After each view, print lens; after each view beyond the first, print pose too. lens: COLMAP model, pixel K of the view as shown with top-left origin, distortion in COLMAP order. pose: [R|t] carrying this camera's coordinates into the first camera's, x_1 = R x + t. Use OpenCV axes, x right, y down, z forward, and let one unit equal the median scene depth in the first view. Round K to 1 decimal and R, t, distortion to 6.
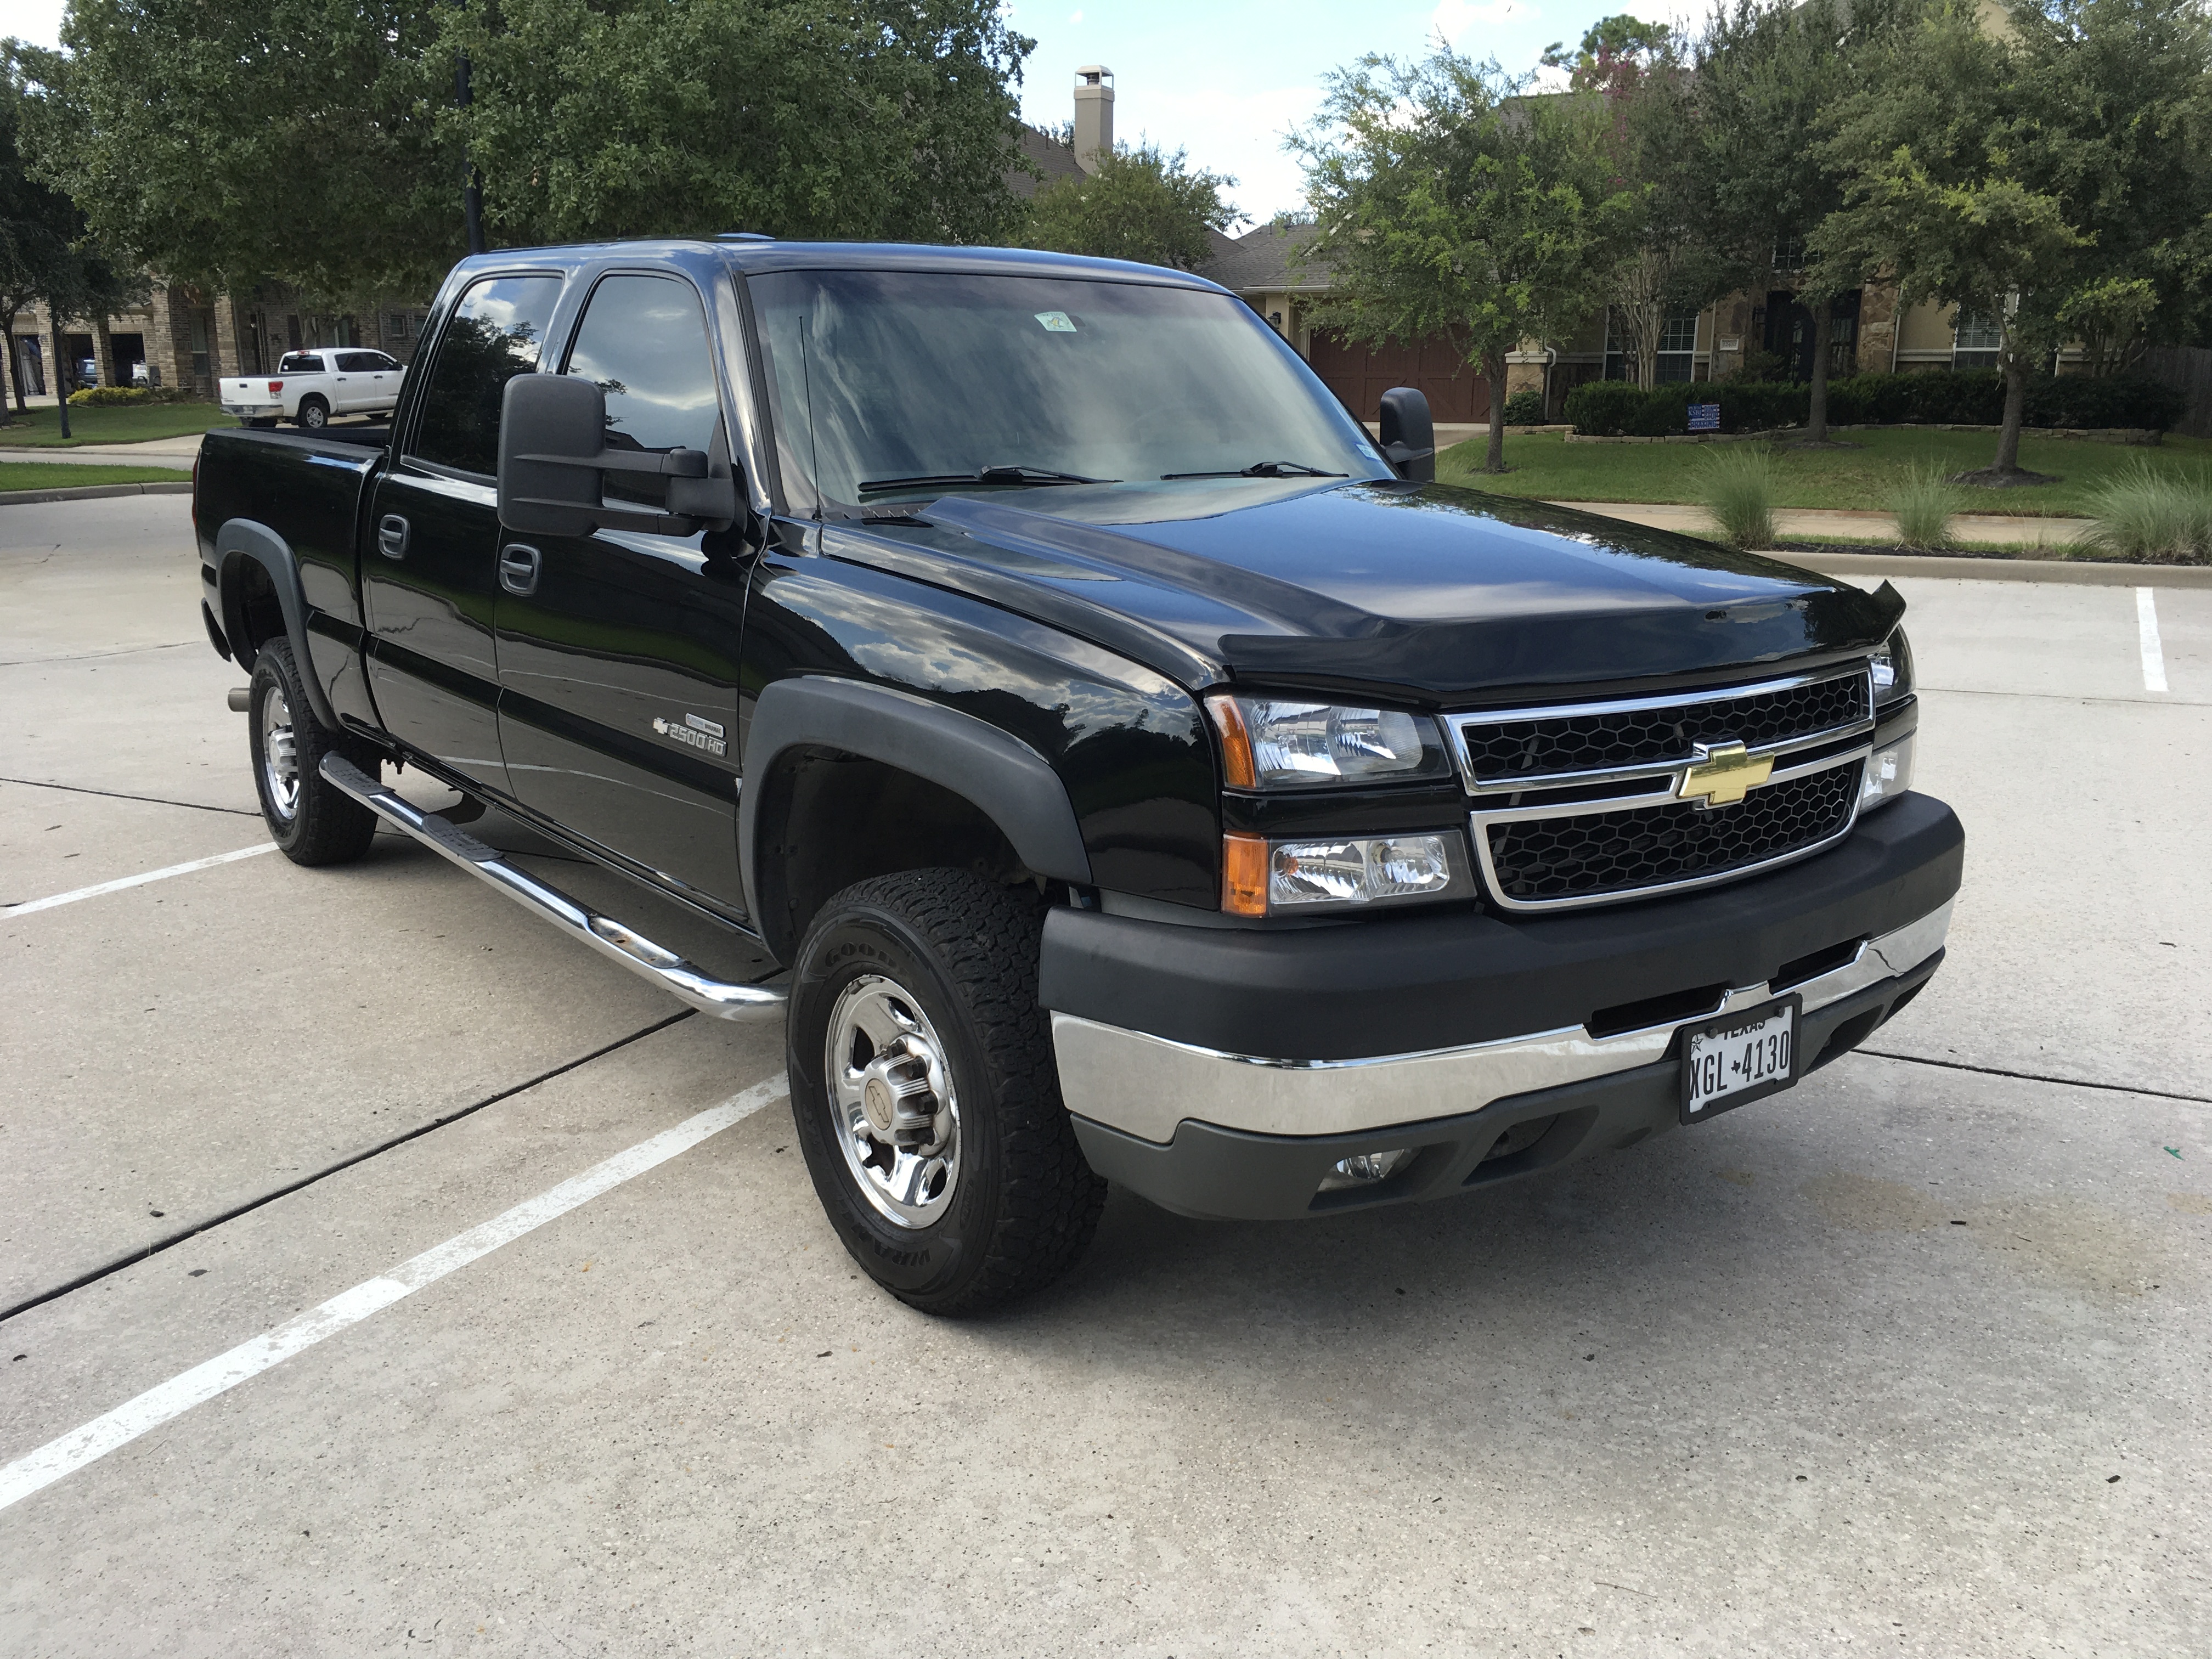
lens RADIAL K [[1883.3, 0, 1107.2], [0, 1883.3, 826.7], [0, 0, 1]] dist [-0.011171, -0.018081]
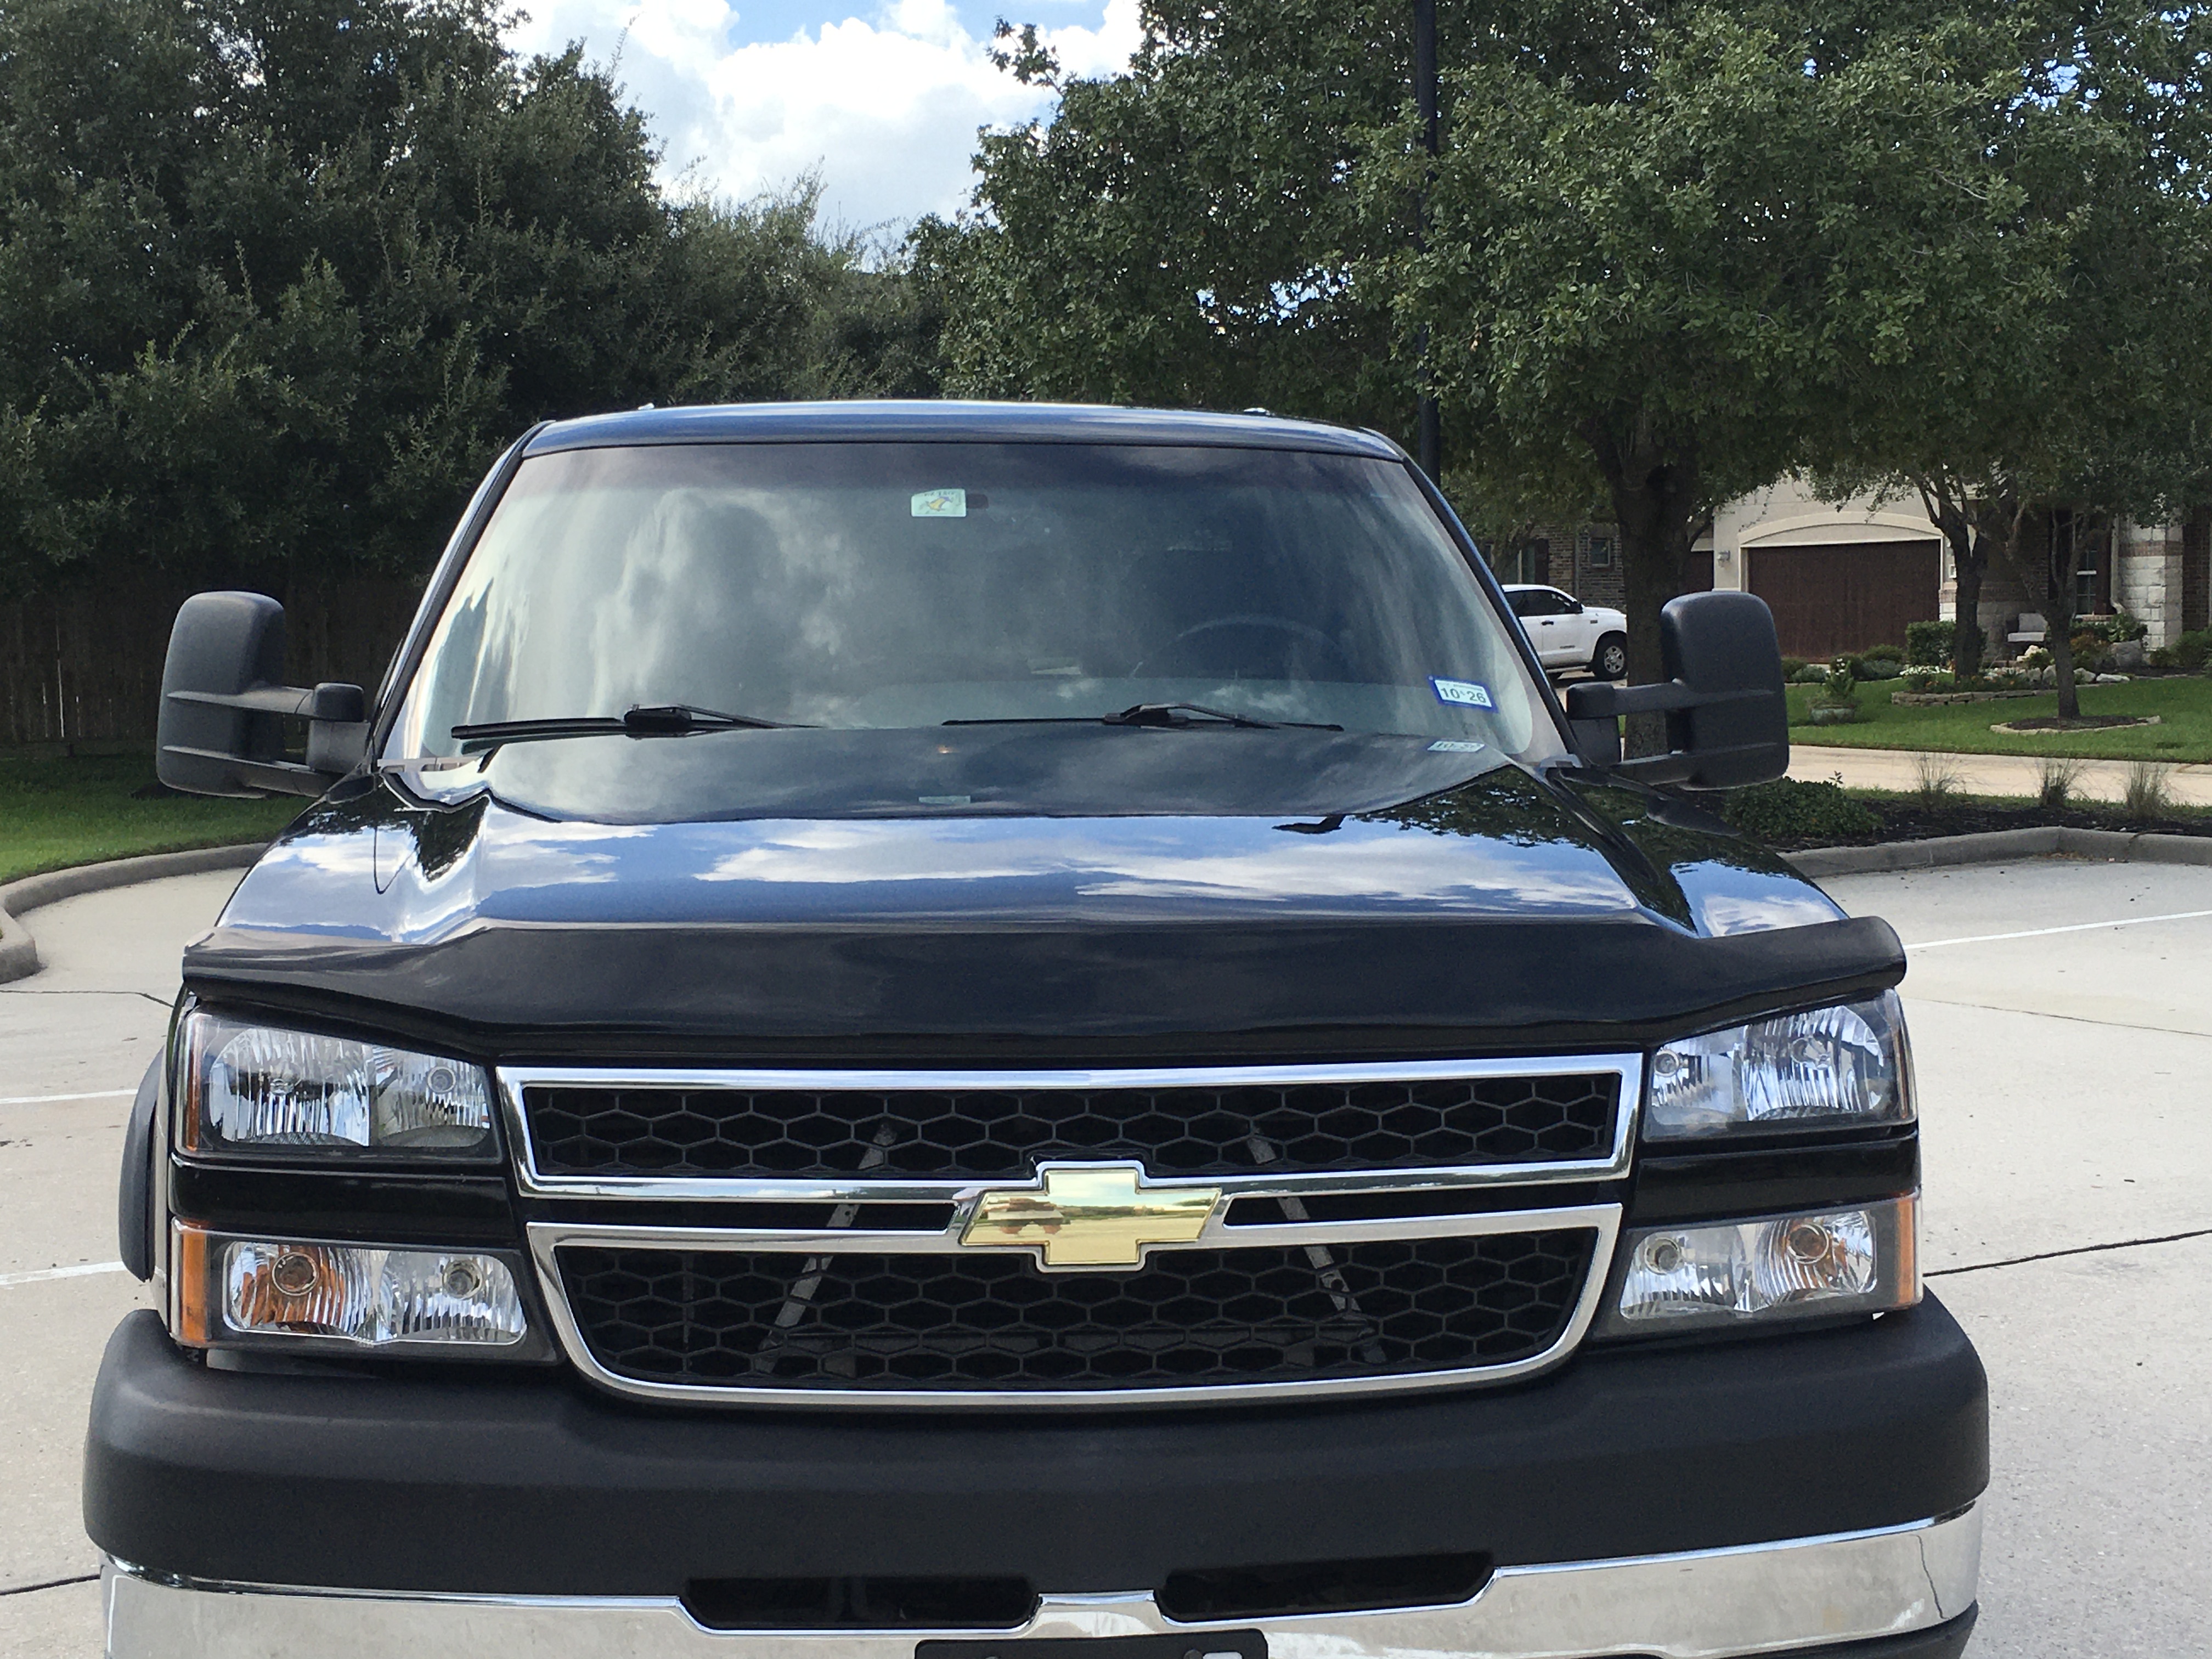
lens RADIAL K [[2834.5, 0, 1098.7], [0, 2834.5, 825.7], [0, 0, 1]] dist [0.045087, 0.000000]
pose [[0.834069, 0.021610, -0.551236, 0.180099], [-0.110147, 0.985636, -0.128023, -0.007774], [0.540551, 0.167498, 0.824469, 0.058378]]
